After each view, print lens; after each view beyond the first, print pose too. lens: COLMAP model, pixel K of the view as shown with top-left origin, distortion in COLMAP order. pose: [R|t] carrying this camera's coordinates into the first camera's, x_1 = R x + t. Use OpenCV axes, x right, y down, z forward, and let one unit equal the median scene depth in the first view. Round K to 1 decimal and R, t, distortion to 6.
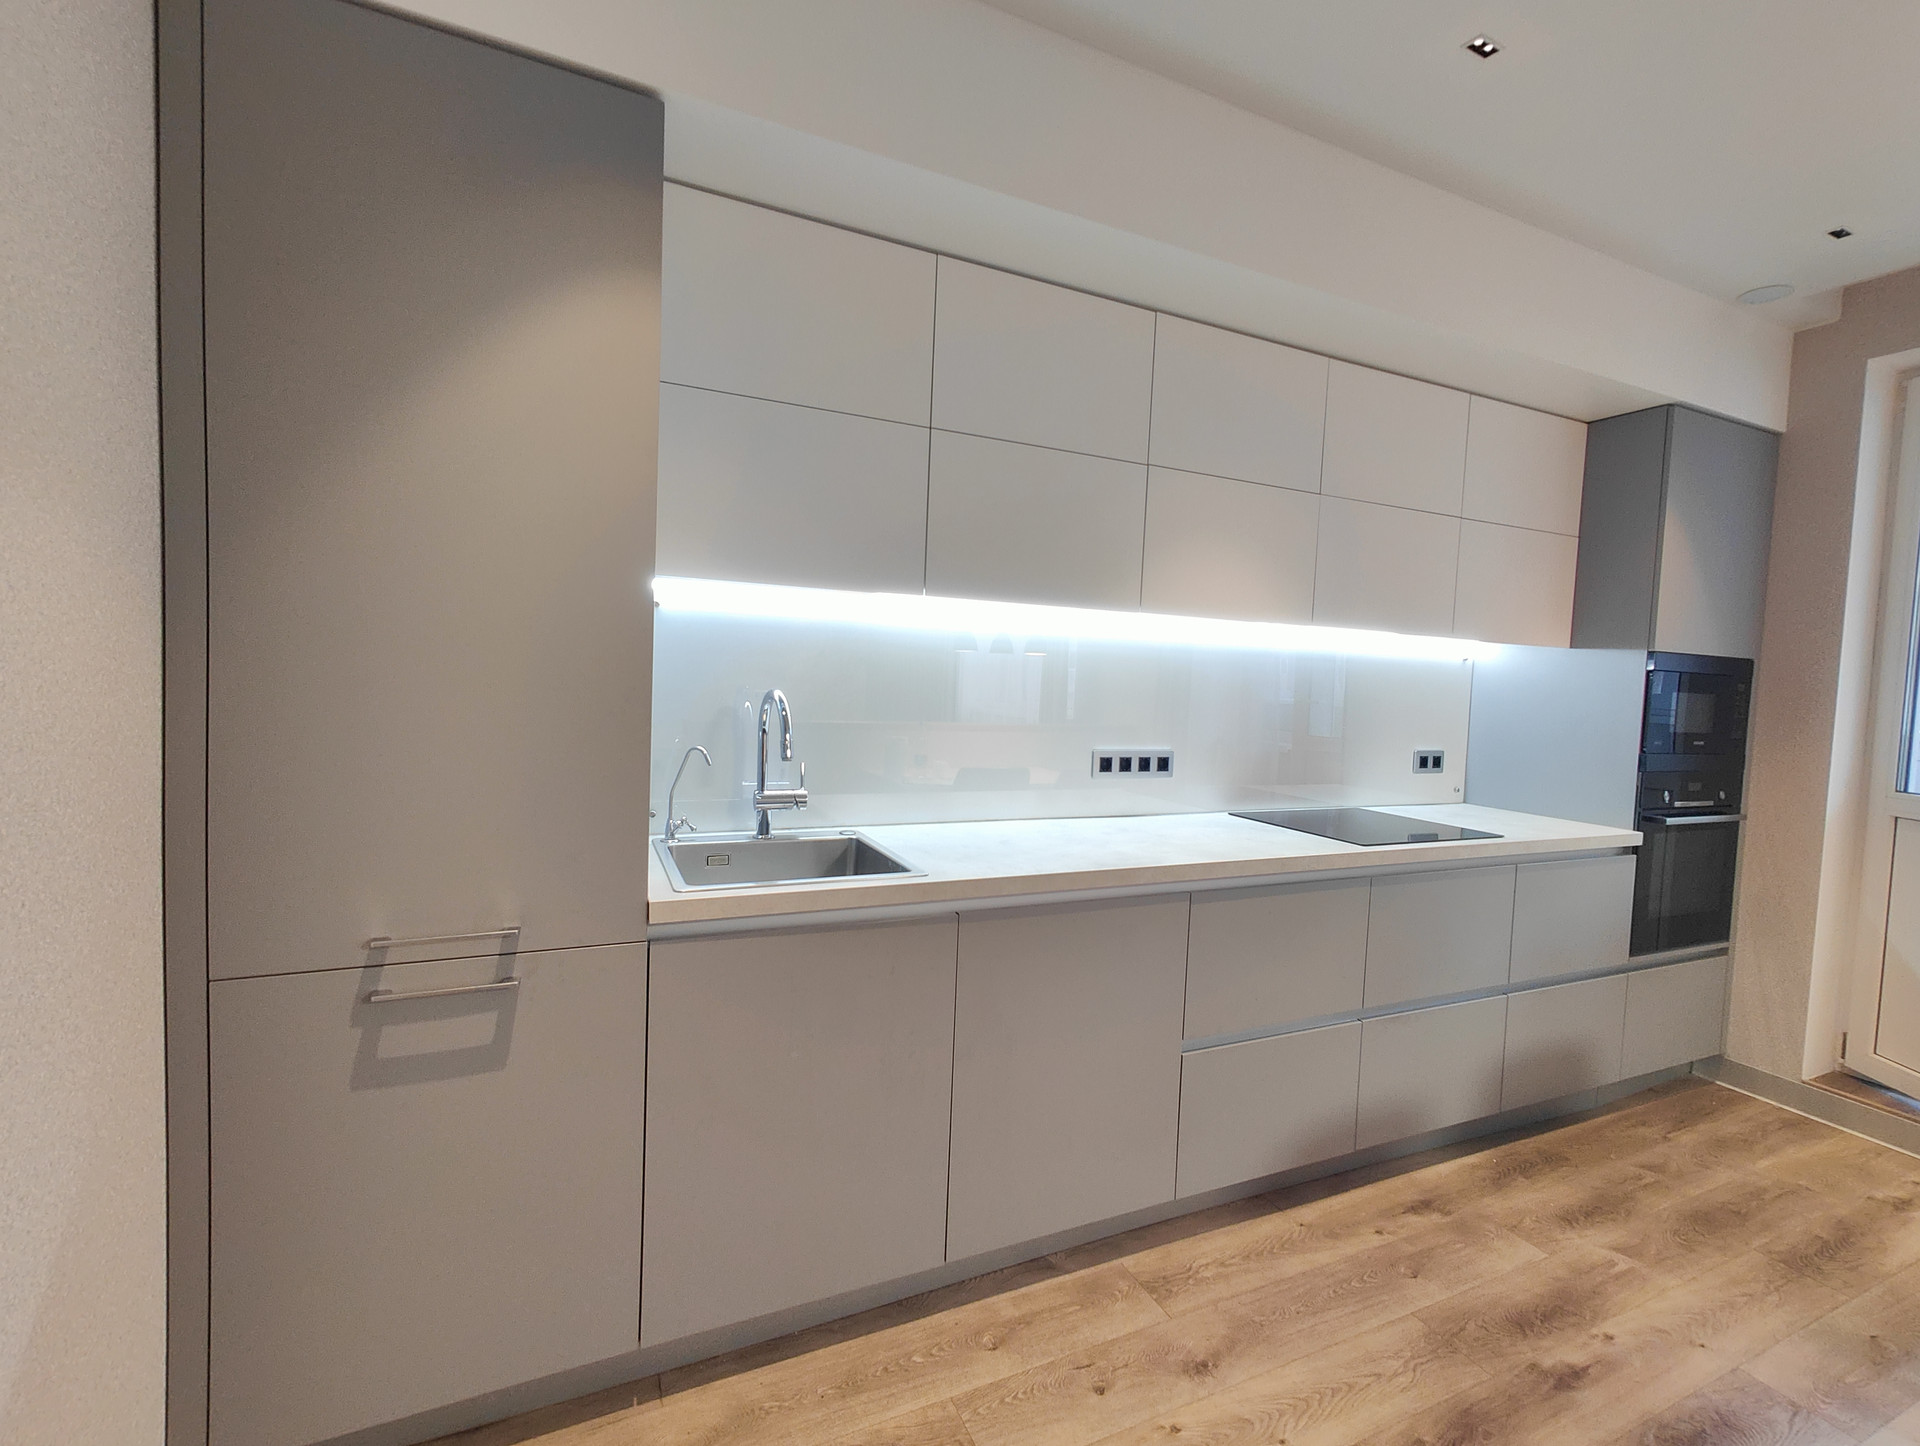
lens RADIAL K [[847.9, 0, 957.8], [0, 847.9, 718.9], [0, 0, 1]] dist [0.003960, 0.000669]
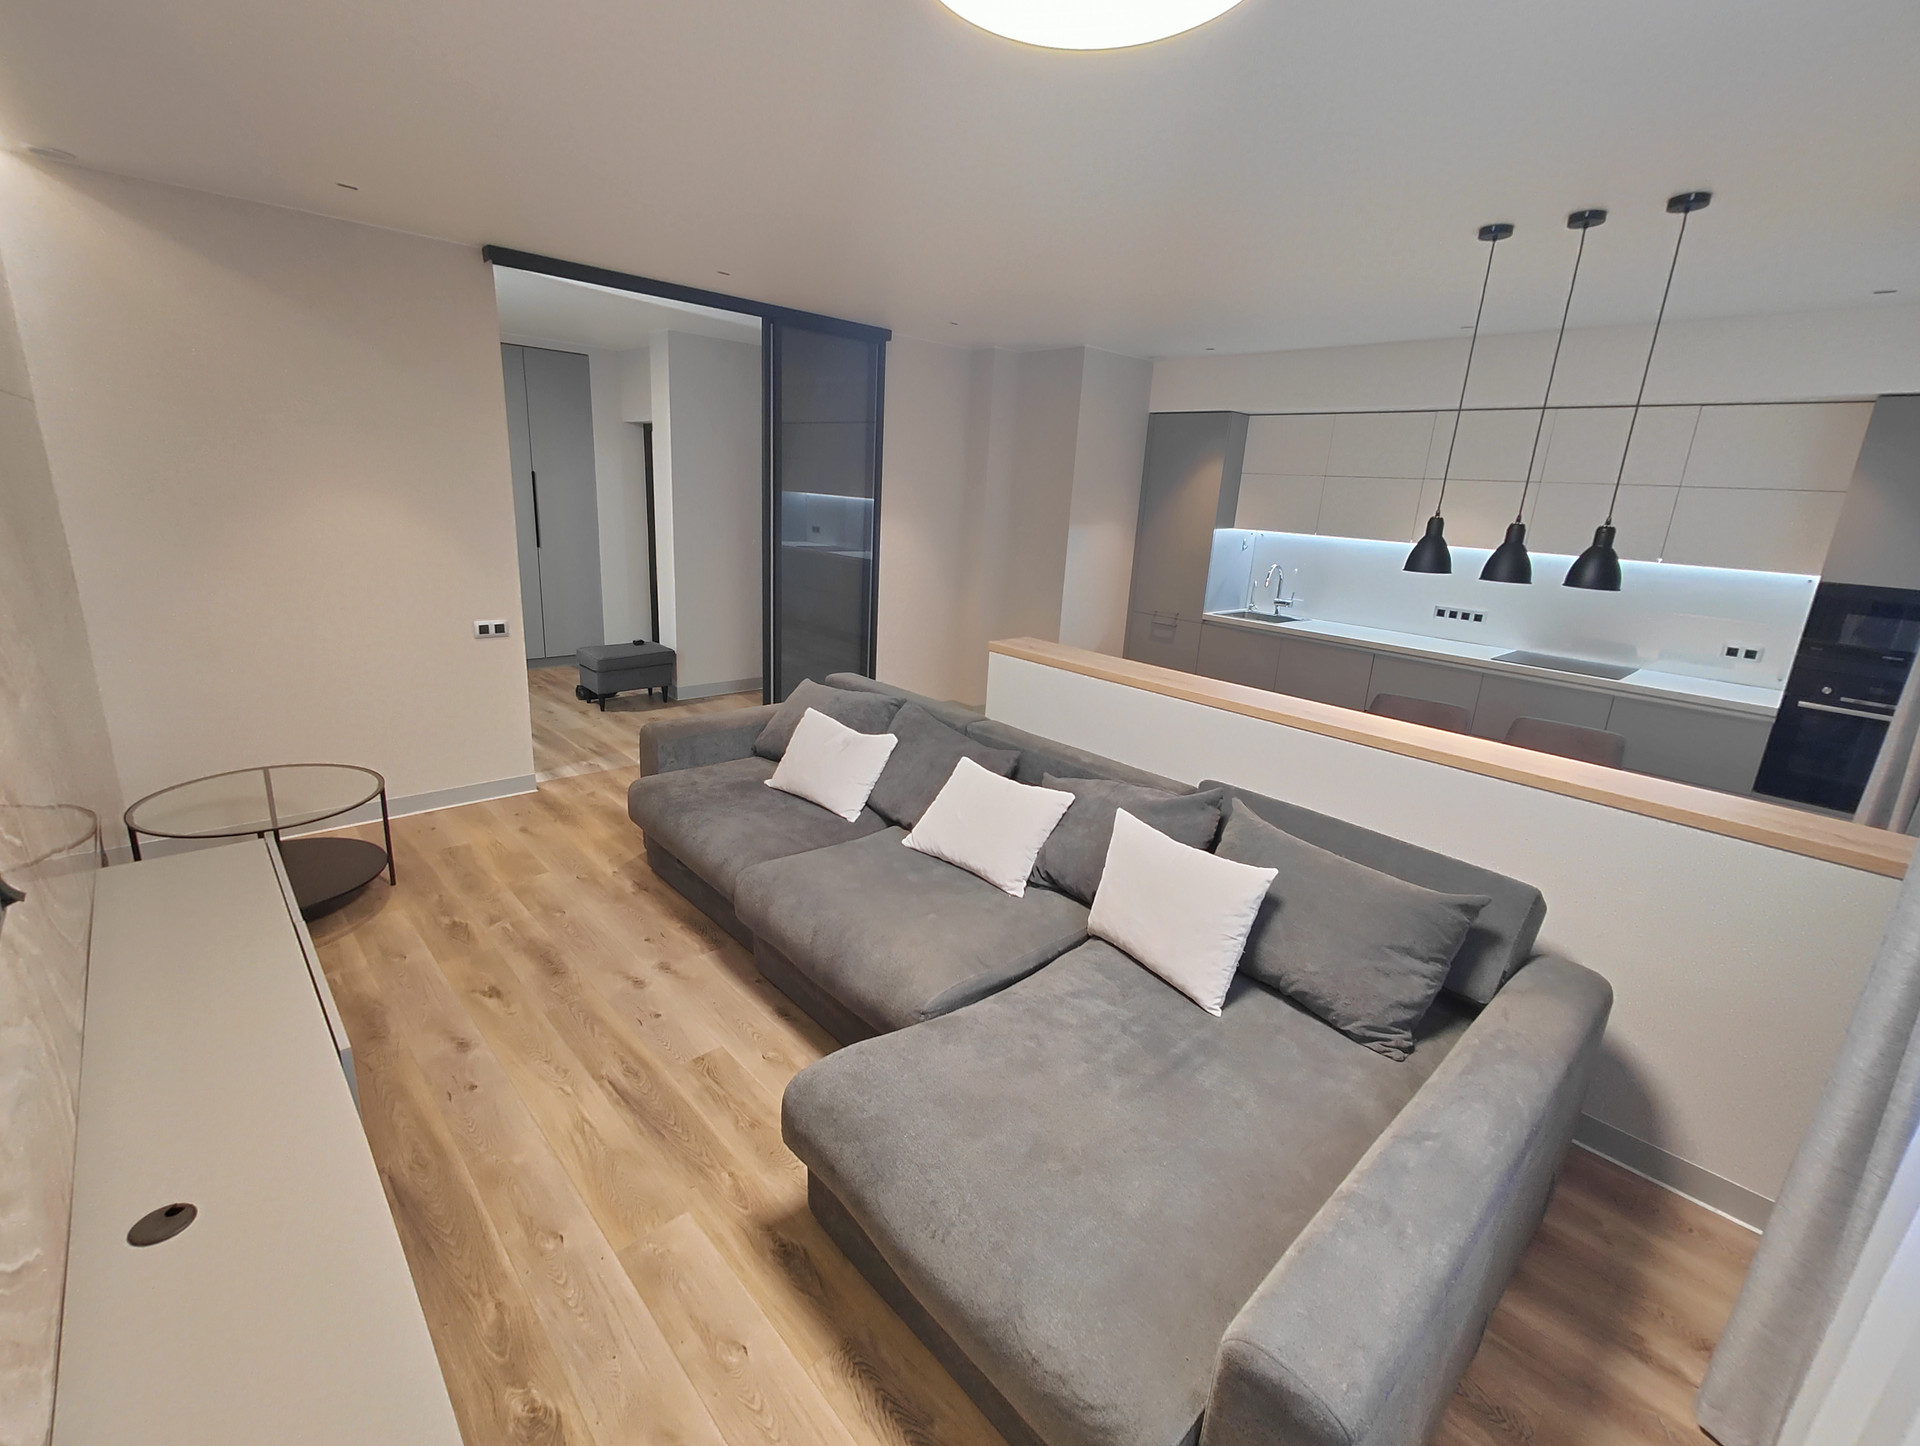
lens RADIAL K [[847.9, 0, 950.9], [0, 847.9, 708.9], [0, 0, 1]] dist [0.003960, 0.000669]
pose [[0.309794, 0.219304, -0.925167, 2.162365], [-0.093257, 0.975353, 0.199972, -0.025911], [0.946219, 0.024328, 0.322610, -0.997031]]
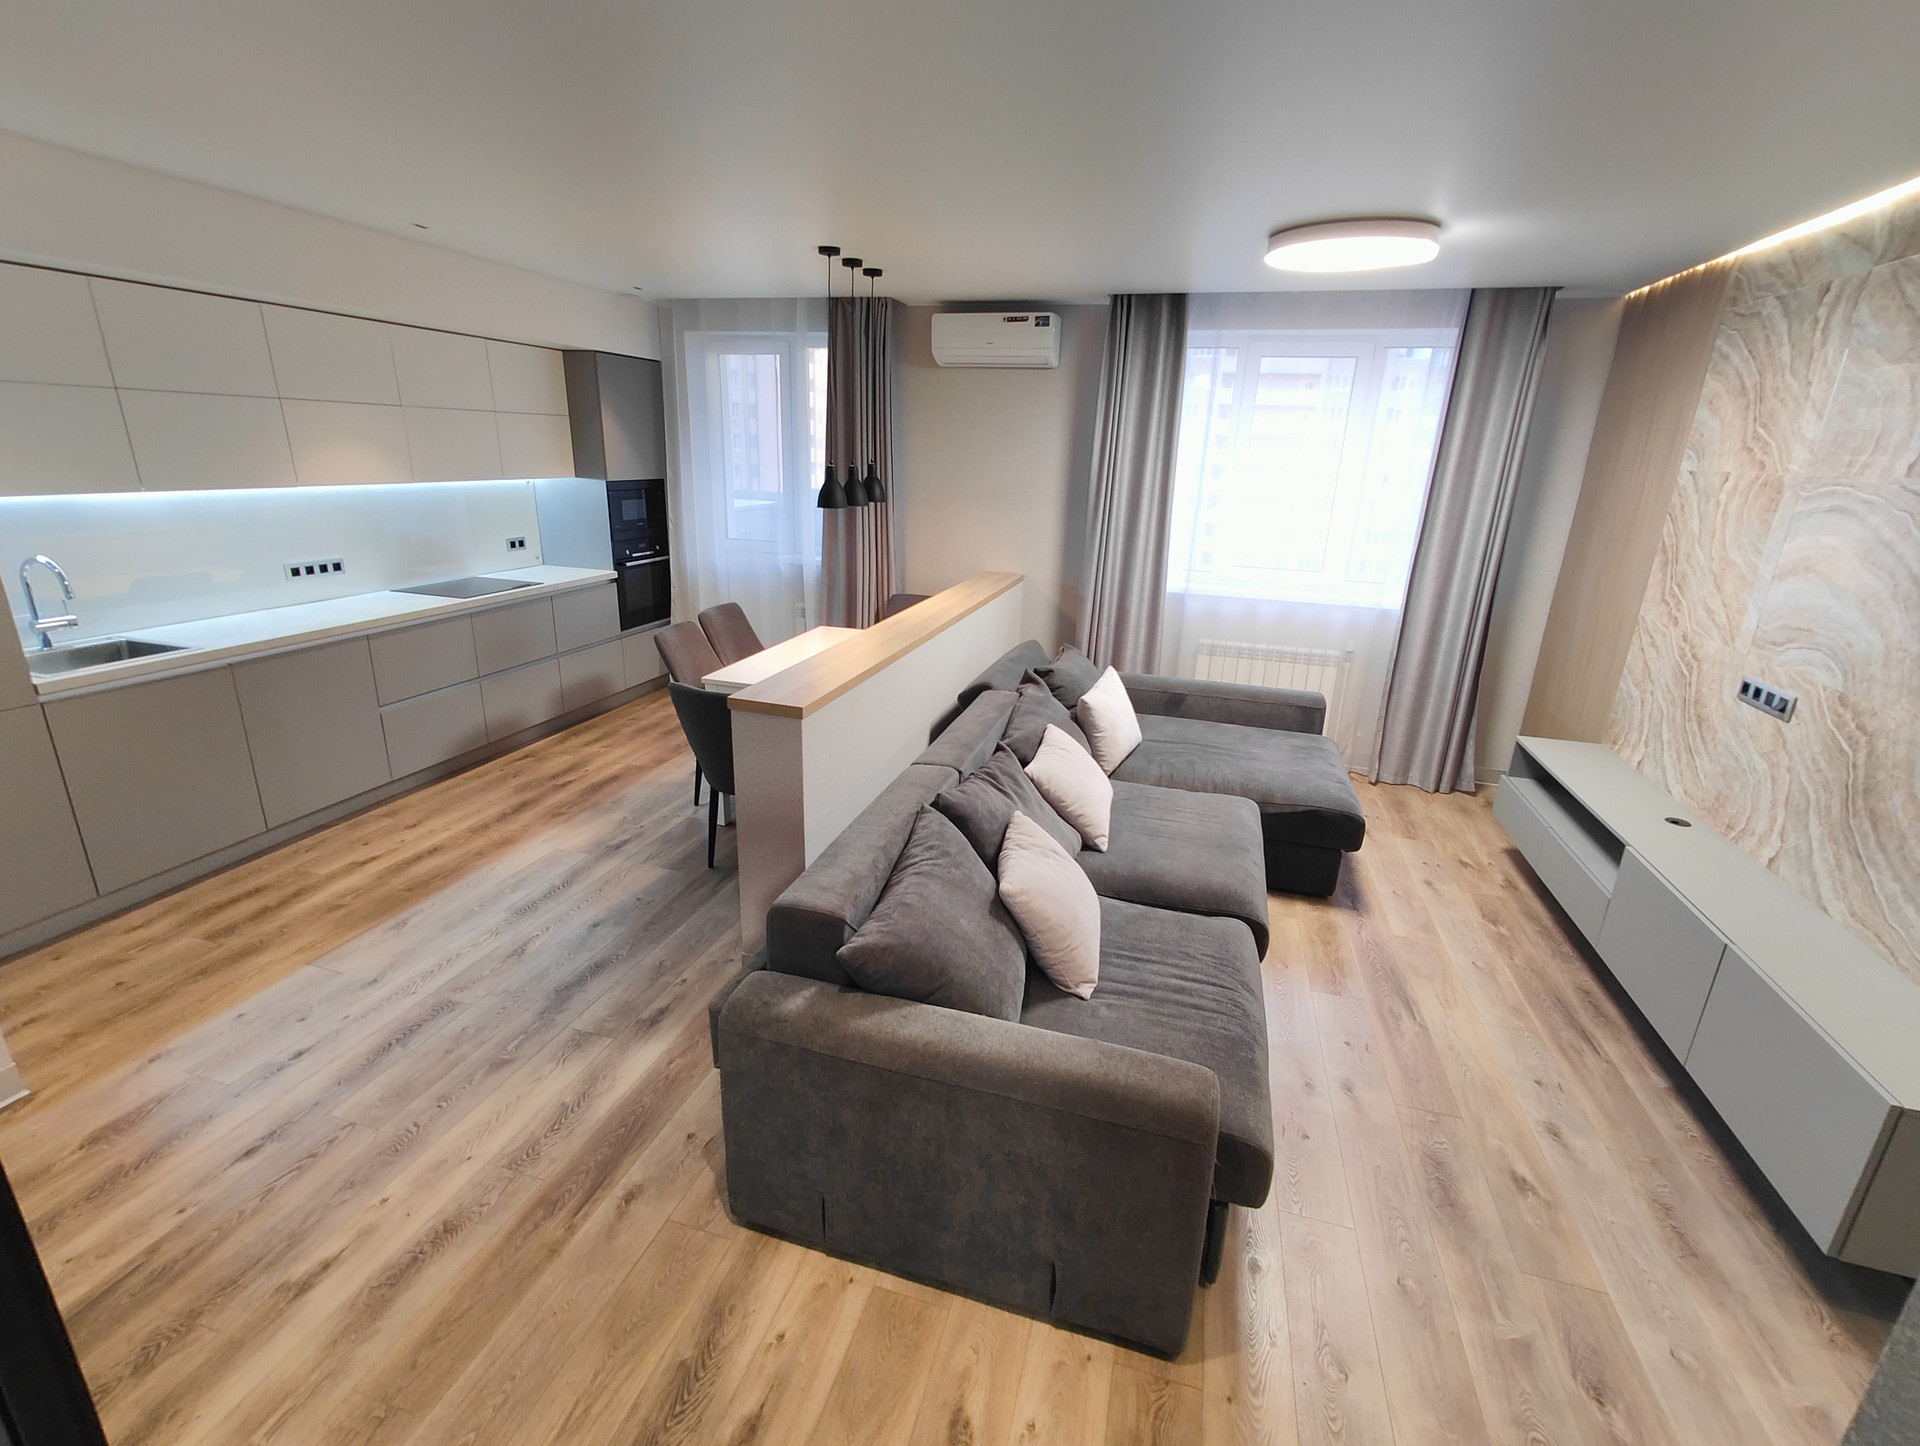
lens RADIAL K [[847.9, 0, 948.2], [0, 847.9, 705.5], [0, 0, 1]] dist [0.003960, 0.000669]
pose [[0.665674, -0.237615, 0.707402, -0.258010], [0.034540, 0.956746, 0.288867, -0.159063], [-0.745443, -0.167858, 0.645088, -1.284720]]
